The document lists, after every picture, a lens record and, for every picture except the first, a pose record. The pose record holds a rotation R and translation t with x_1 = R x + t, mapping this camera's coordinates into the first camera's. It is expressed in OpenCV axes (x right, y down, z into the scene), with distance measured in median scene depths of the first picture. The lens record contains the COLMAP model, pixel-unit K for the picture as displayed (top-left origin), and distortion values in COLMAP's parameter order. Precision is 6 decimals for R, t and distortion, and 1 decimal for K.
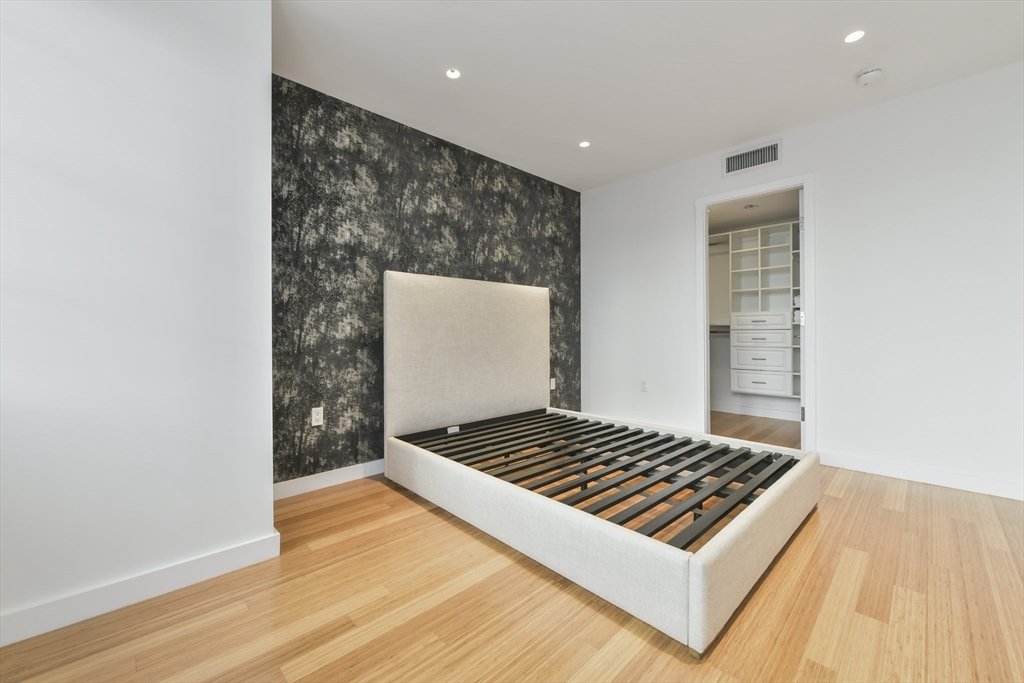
lens RADIAL K [[417.2, 0, 511.9], [0, 417.2, 336.3], [0, 0, 1]] dist [-0.005586, -0.000535]
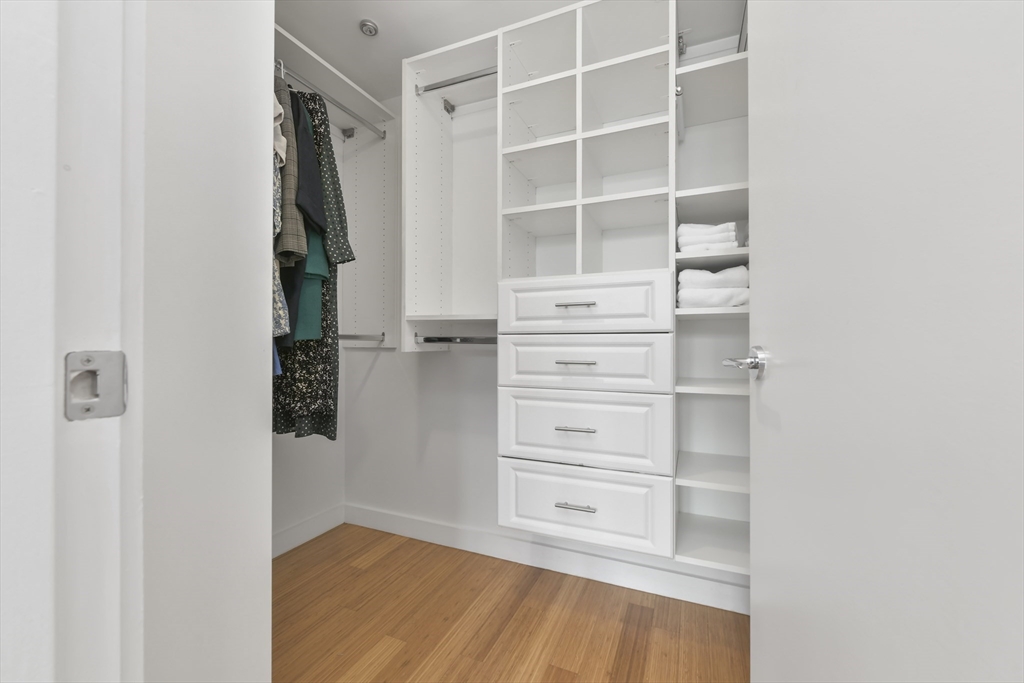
lens RADIAL K [[417.2, 0, 514.3], [0, 417.2, 343.9], [0, 0, 1]] dist [-0.005586, -0.000535]
pose [[0.929511, 0.009213, 0.368679, 0.310895], [-0.005843, 0.999930, -0.010257, -0.003207], [-0.368748, 0.007380, 0.929500, 0.519554]]
